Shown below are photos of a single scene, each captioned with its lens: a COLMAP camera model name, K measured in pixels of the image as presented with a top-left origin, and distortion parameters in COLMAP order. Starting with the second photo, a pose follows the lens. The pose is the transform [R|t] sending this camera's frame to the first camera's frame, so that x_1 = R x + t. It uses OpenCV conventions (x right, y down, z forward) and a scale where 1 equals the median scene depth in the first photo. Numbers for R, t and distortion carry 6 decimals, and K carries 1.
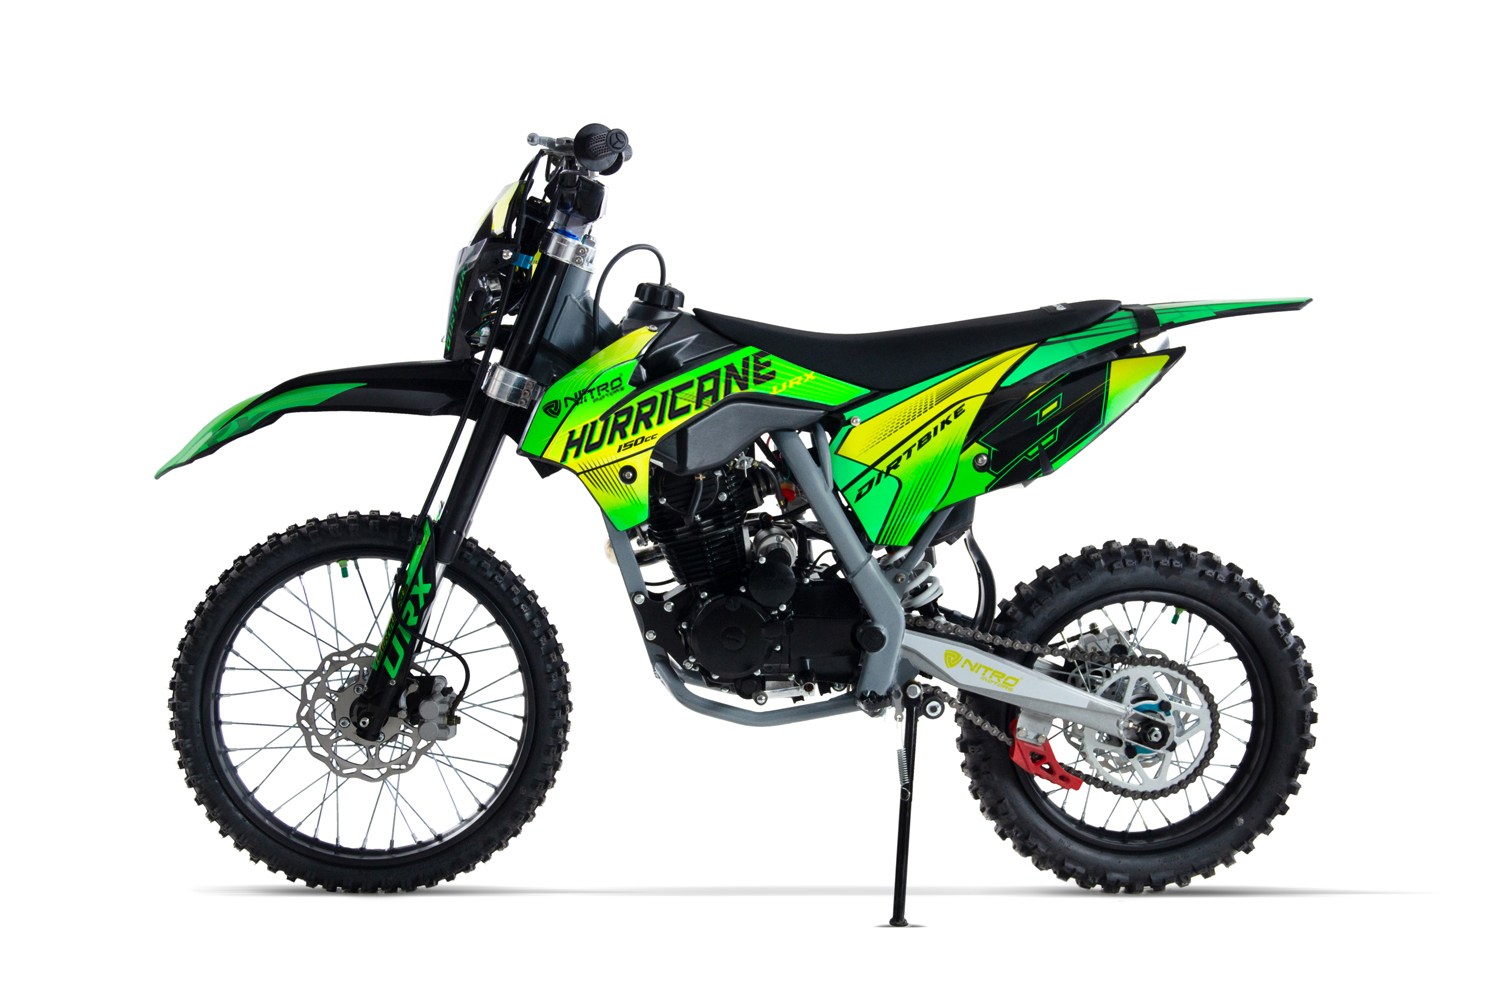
lens RADIAL K [[1763.4, 0, 750.0], [0, 1763.4, 500.0], [0, 0, 1]] dist [0.025606, 0.013079]
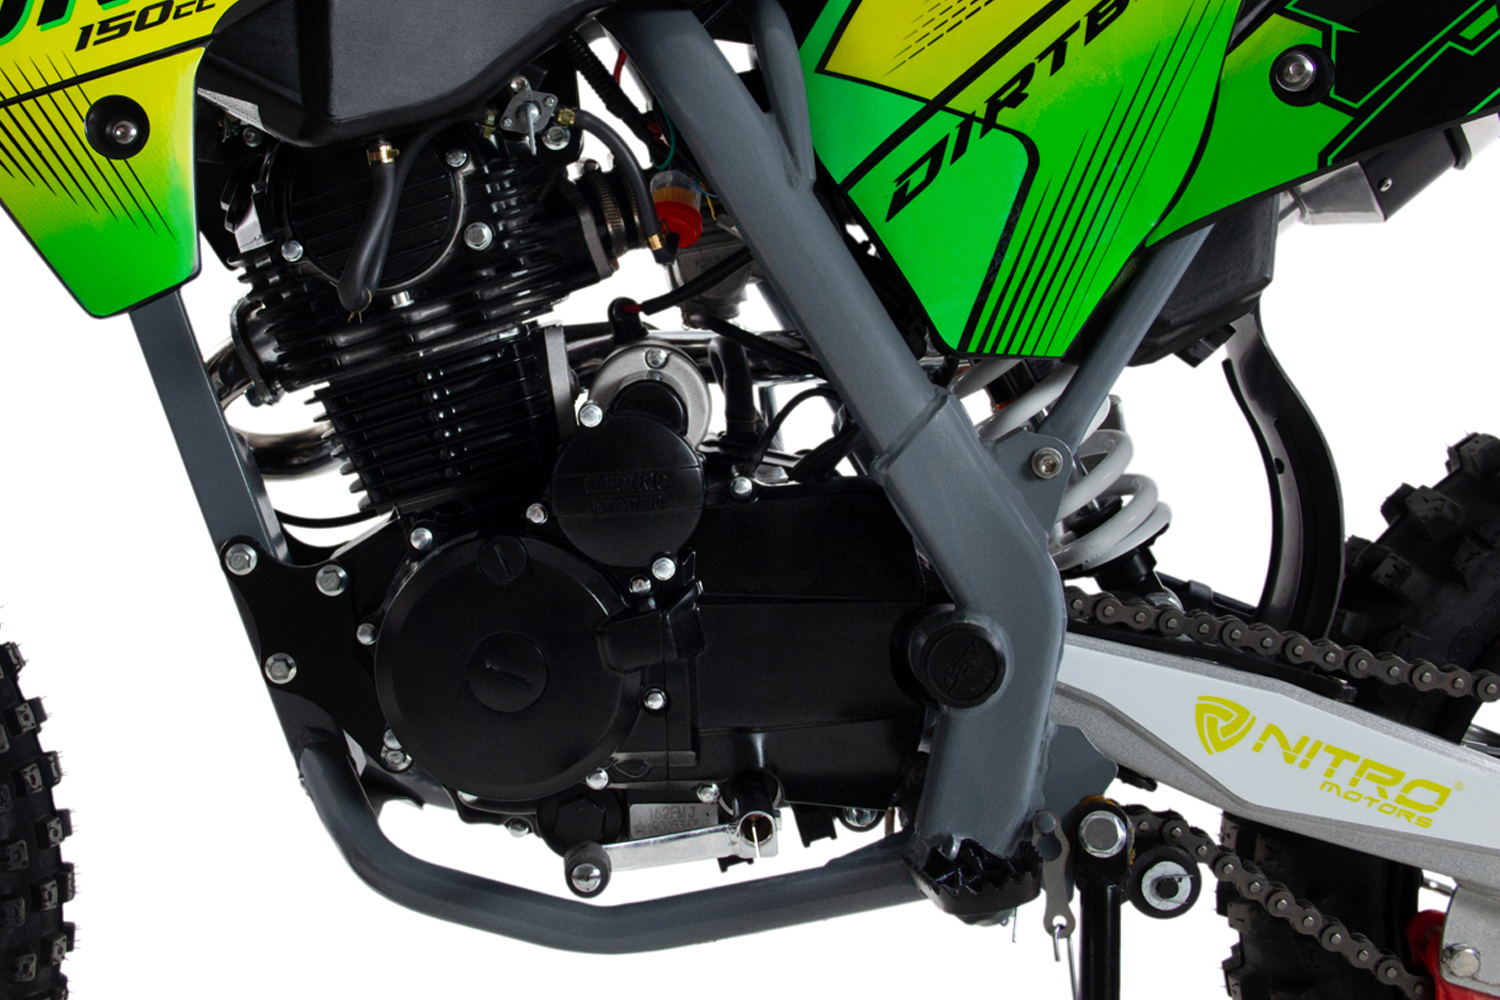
lens RADIAL K [[1126.0, 0, 749.3], [0, 1126.0, 524.8], [0, 0, 1]] dist [0.004377, 0.003095]
pose [[0.995601, -0.033261, -0.087588, 0.049293], [0.027105, 0.997139, -0.070559, 0.065482], [0.089684, 0.067874, 0.993655, 0.778146]]
